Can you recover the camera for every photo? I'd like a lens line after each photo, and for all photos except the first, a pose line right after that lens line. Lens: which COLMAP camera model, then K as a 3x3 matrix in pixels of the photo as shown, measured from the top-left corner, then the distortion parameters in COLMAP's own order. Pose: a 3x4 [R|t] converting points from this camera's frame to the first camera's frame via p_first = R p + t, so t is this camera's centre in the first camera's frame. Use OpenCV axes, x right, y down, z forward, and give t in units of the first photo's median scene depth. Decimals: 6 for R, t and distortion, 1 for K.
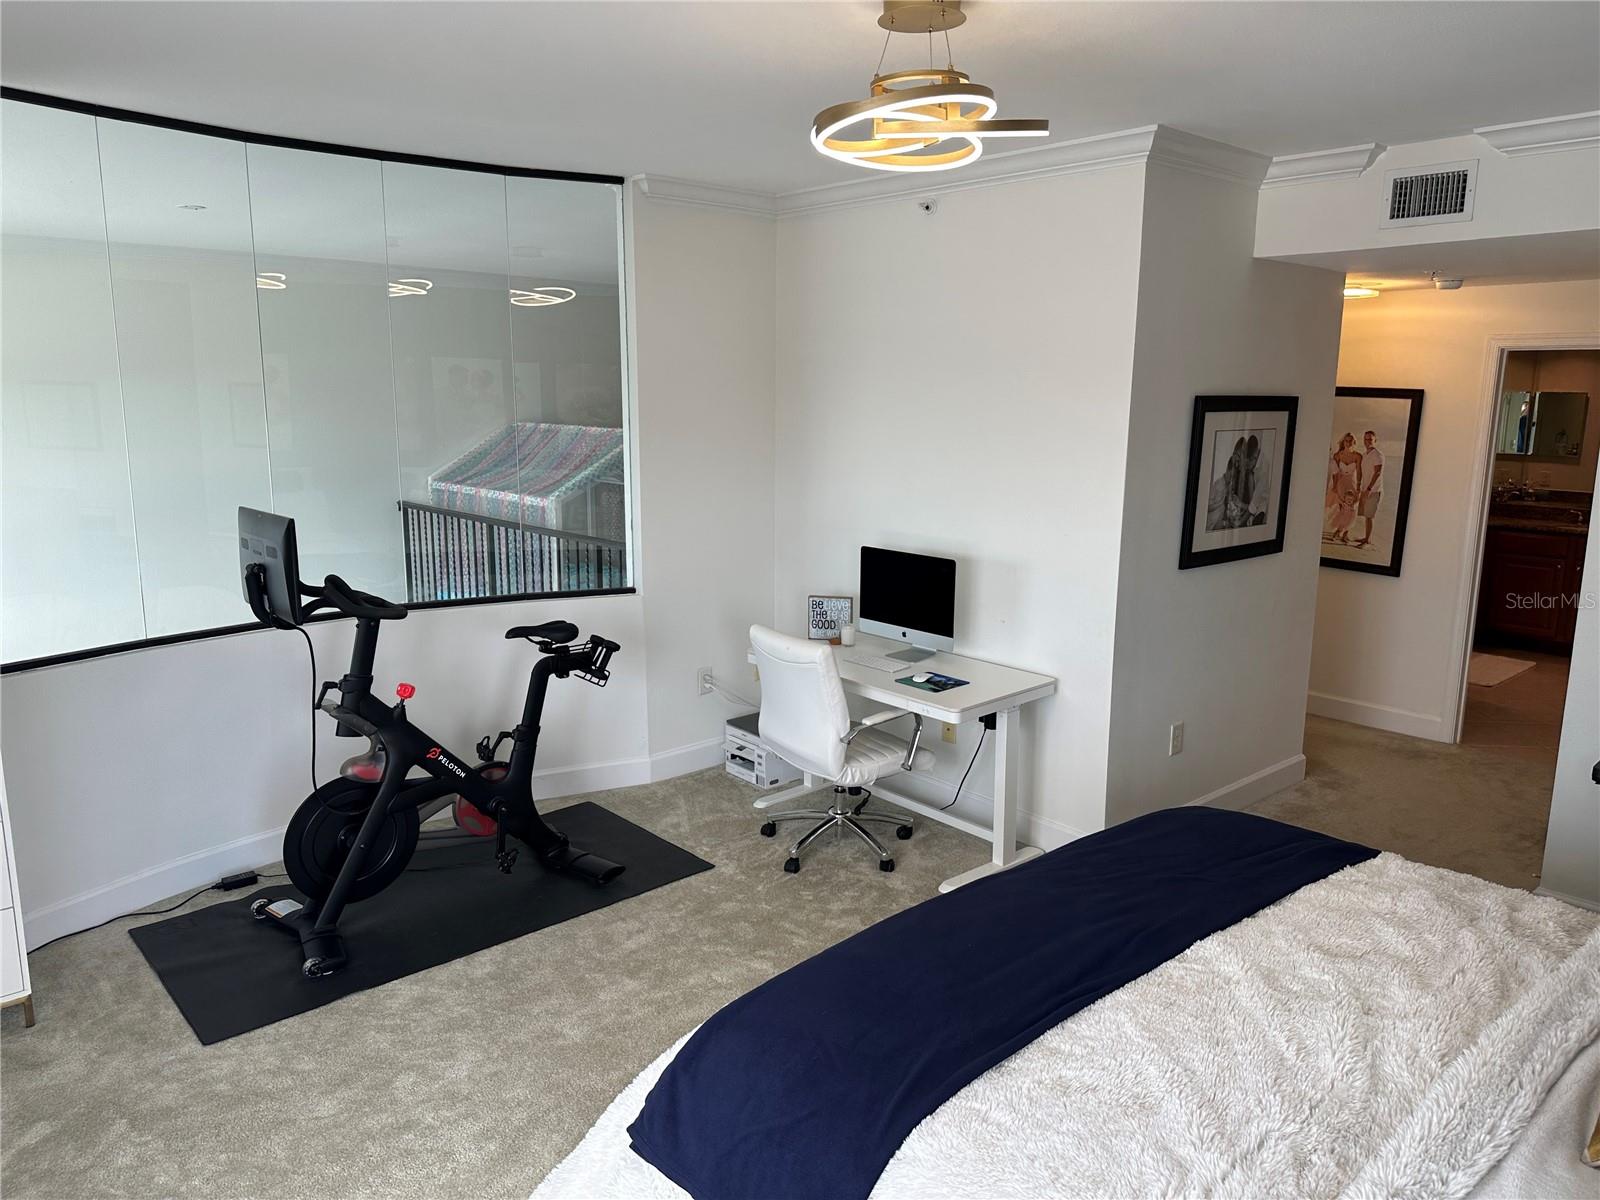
lens RADIAL K [[1128.0, 0, 789.1], [0, 1128.0, 596.0], [0, 0, 1]] dist [0.073949, -0.093280]
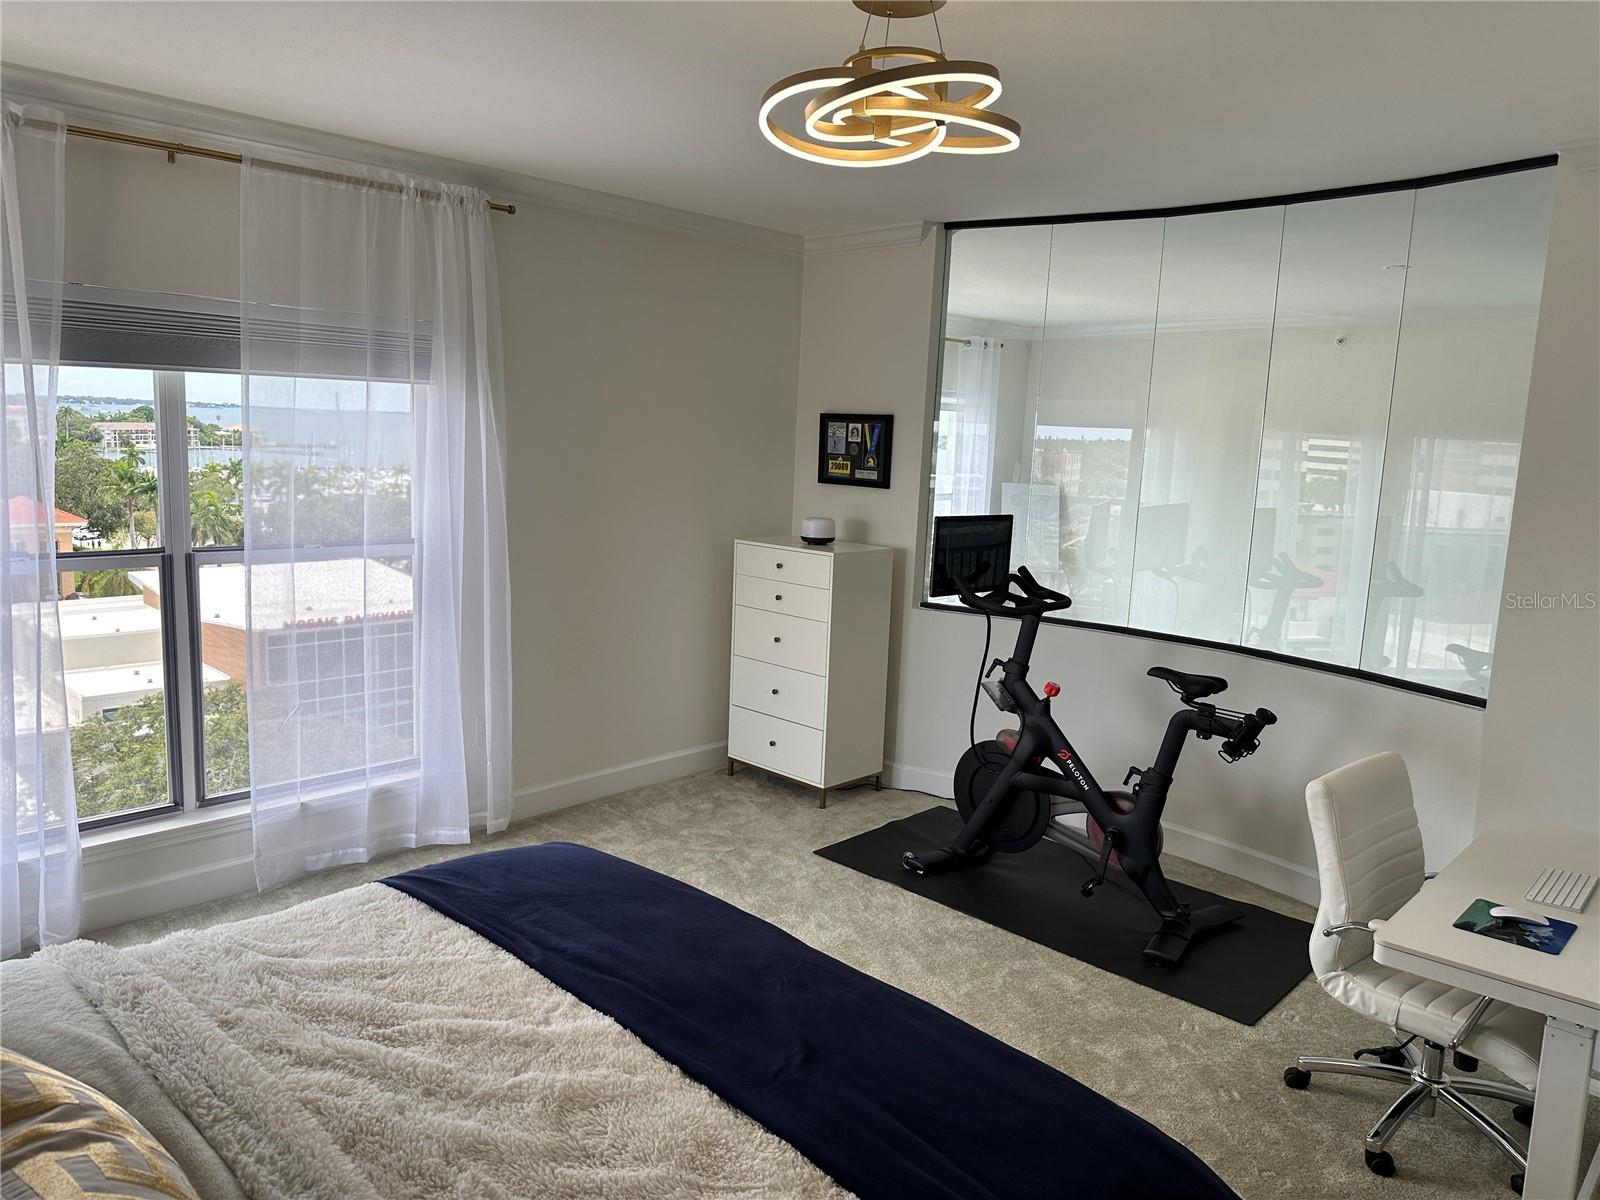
lens RADIAL K [[1128.0, 0, 789.1], [0, 1128.0, 596.0], [0, 0, 1]] dist [0.073949, -0.093280]
pose [[0.078836, 0.144715, -0.986328, 0.747838], [-0.217031, 0.968167, 0.124704, -0.091487], [0.972976, 0.204233, 0.107735, 0.618948]]
